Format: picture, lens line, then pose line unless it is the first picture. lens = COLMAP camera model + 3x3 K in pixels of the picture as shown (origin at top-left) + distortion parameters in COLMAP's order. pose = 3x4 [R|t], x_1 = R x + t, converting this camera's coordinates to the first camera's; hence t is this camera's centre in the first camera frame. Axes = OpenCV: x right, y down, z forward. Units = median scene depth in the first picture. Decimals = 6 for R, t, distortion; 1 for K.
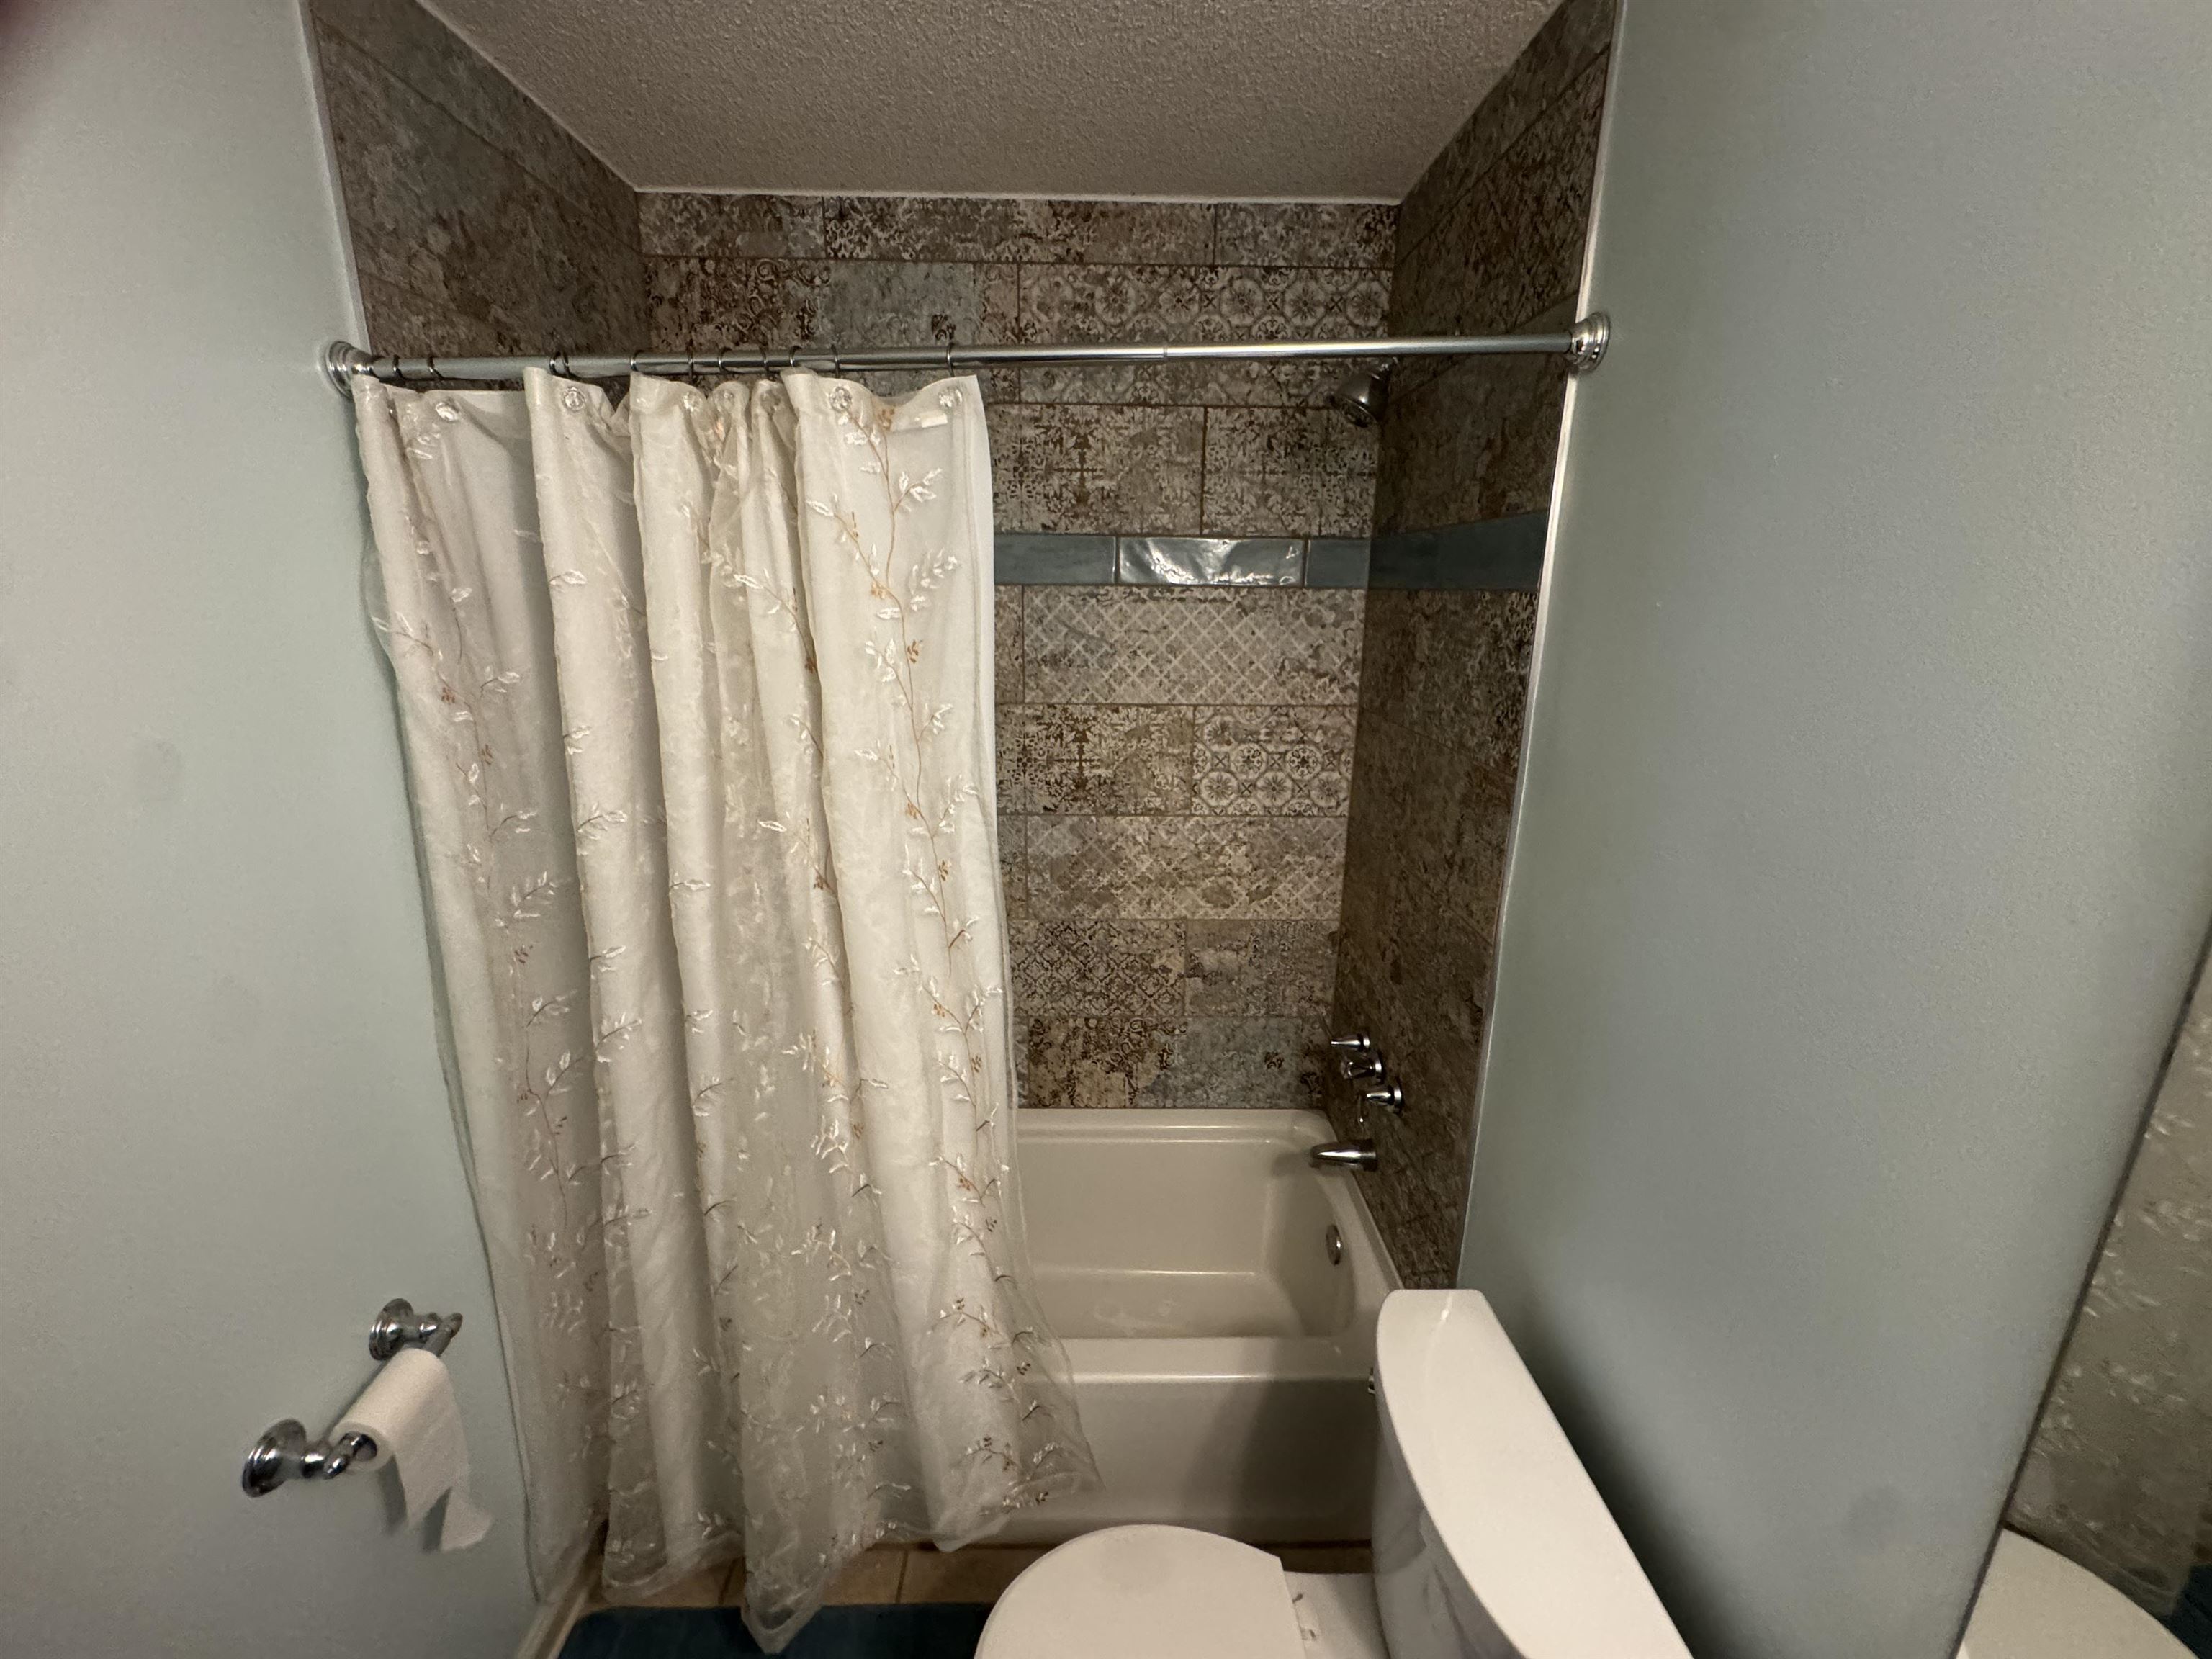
lens RADIAL K [[887.7, 0, 1102.0], [0, 887.7, 829.3], [0, 0, 1]] dist [0.000256, 0.000337]
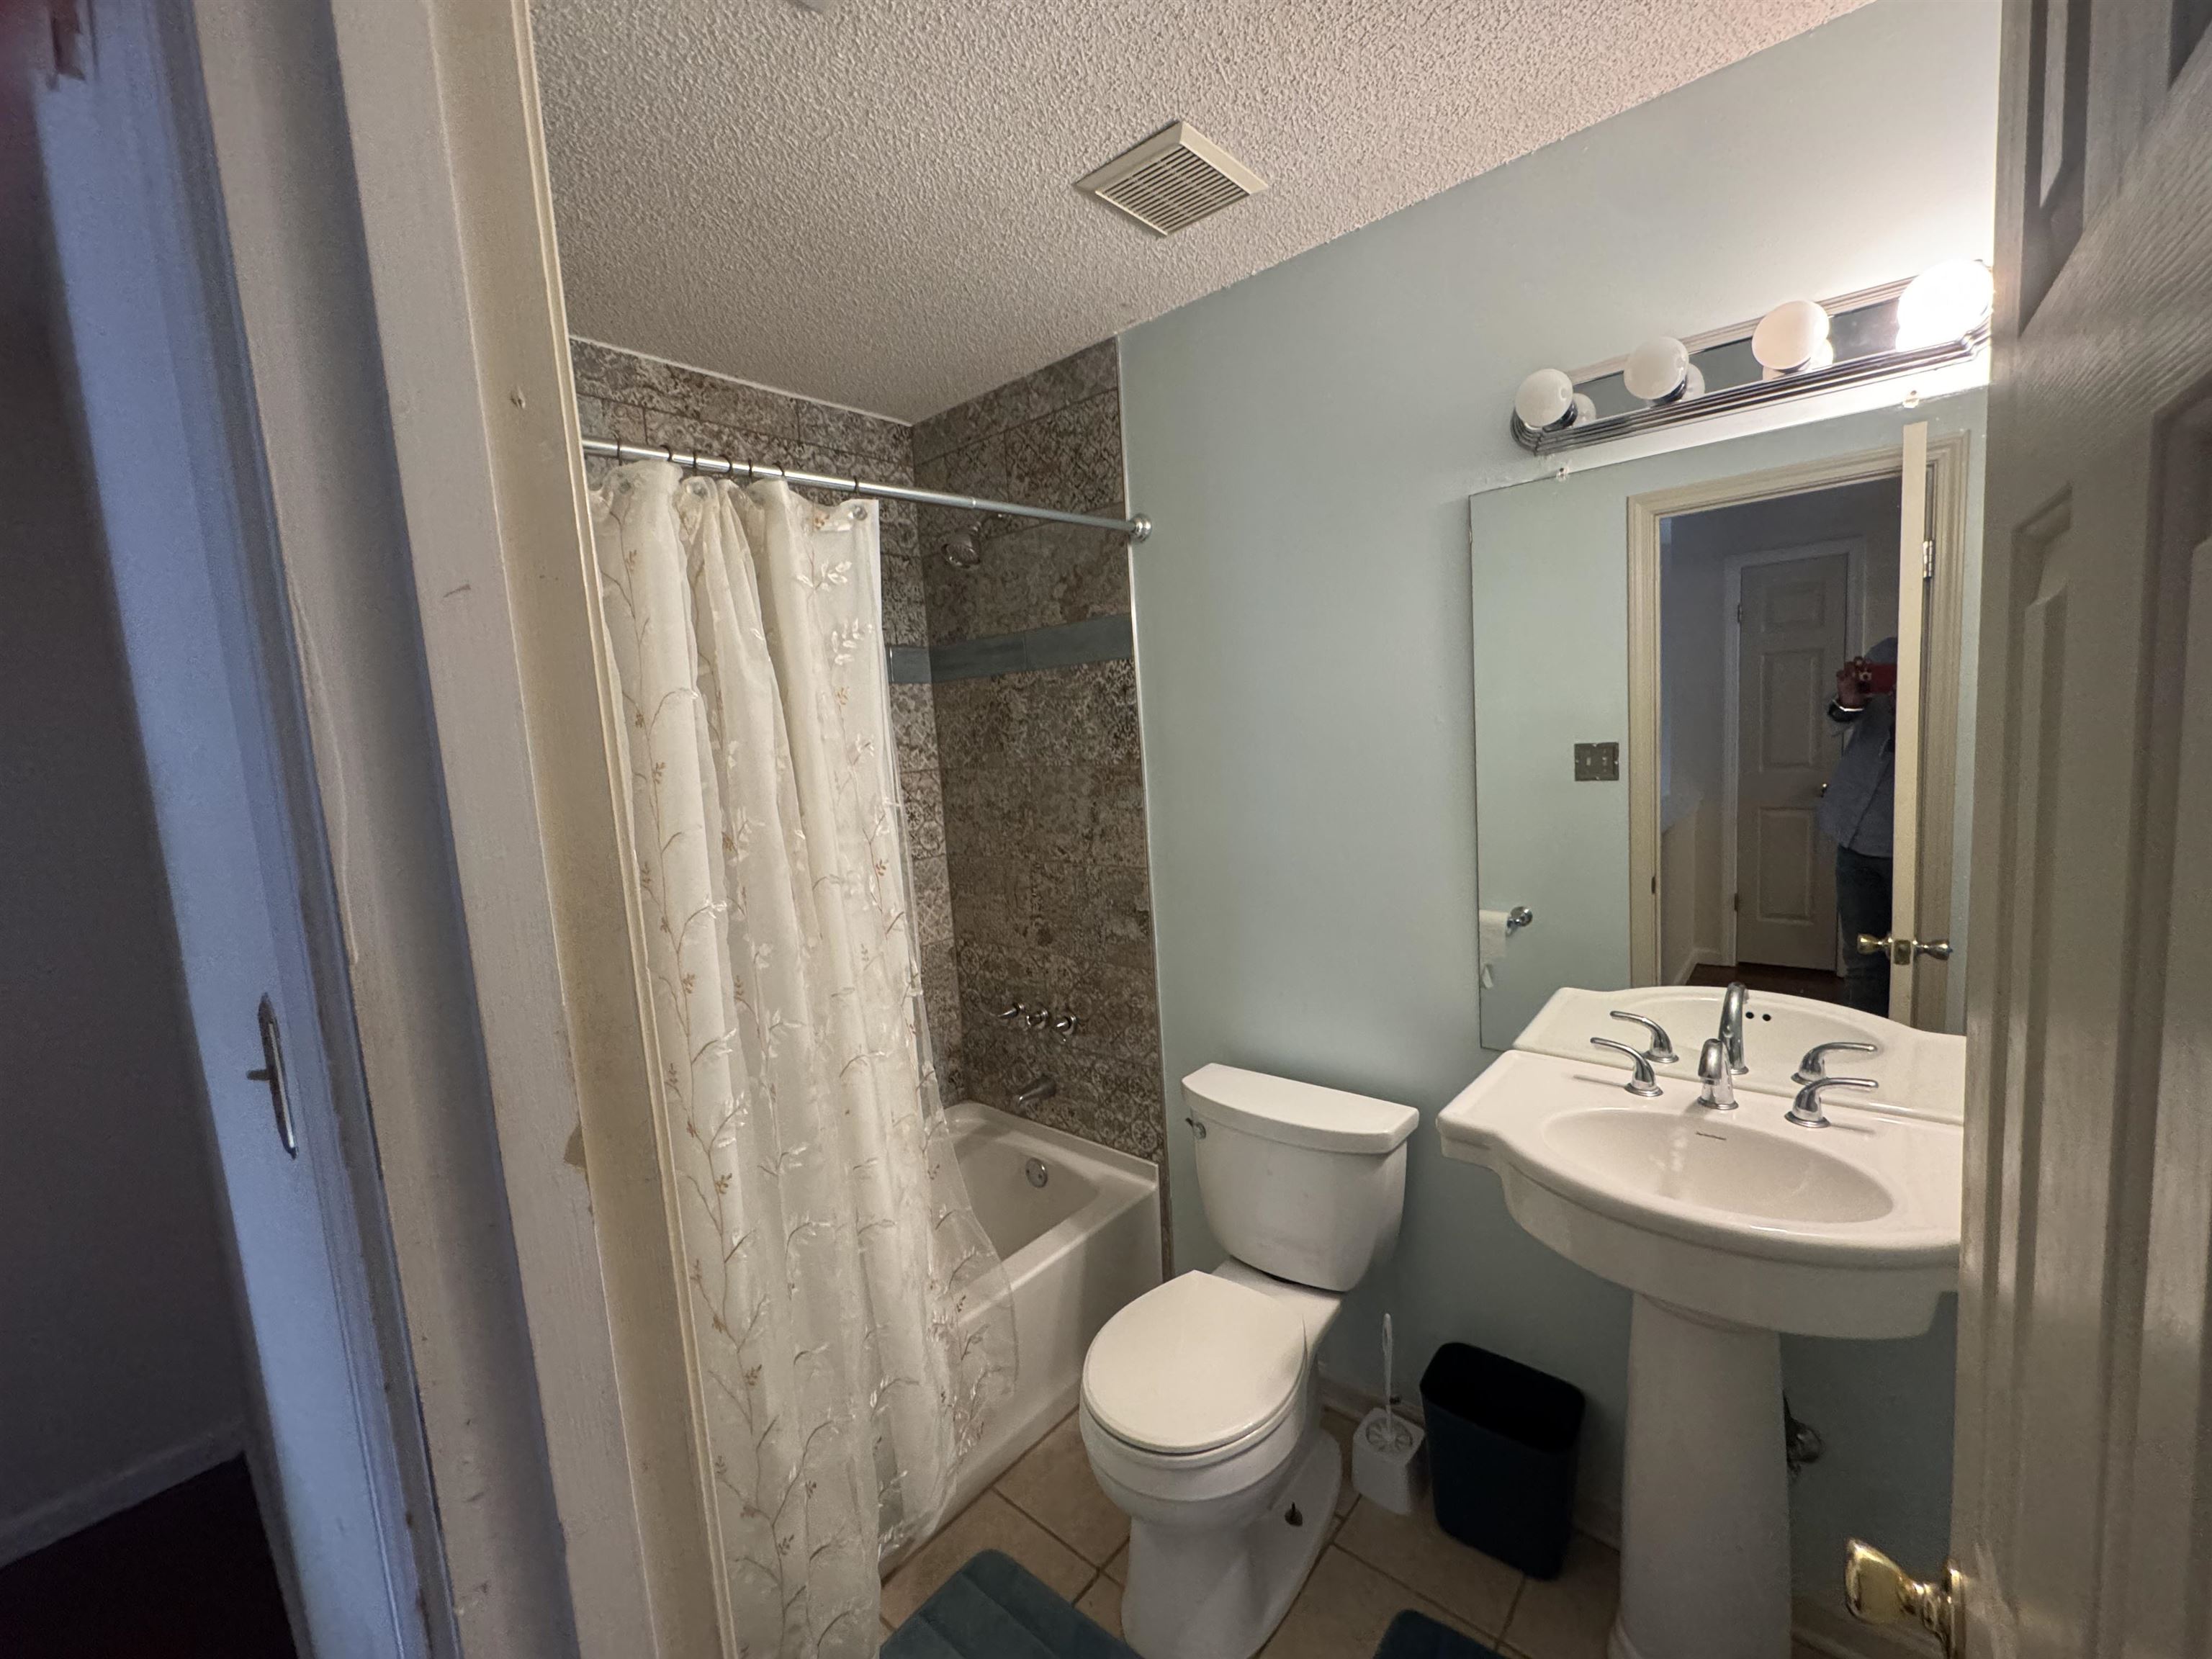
lens RADIAL K [[887.7, 0, 1101.2], [0, 887.7, 828.1], [0, 0, 1]] dist [0.000256, 0.000337]
pose [[0.664861, -0.134517, 0.734755, -0.610919], [0.263309, 0.962716, -0.062010, 0.104462], [-0.699019, 0.234696, 0.675493, -0.050420]]
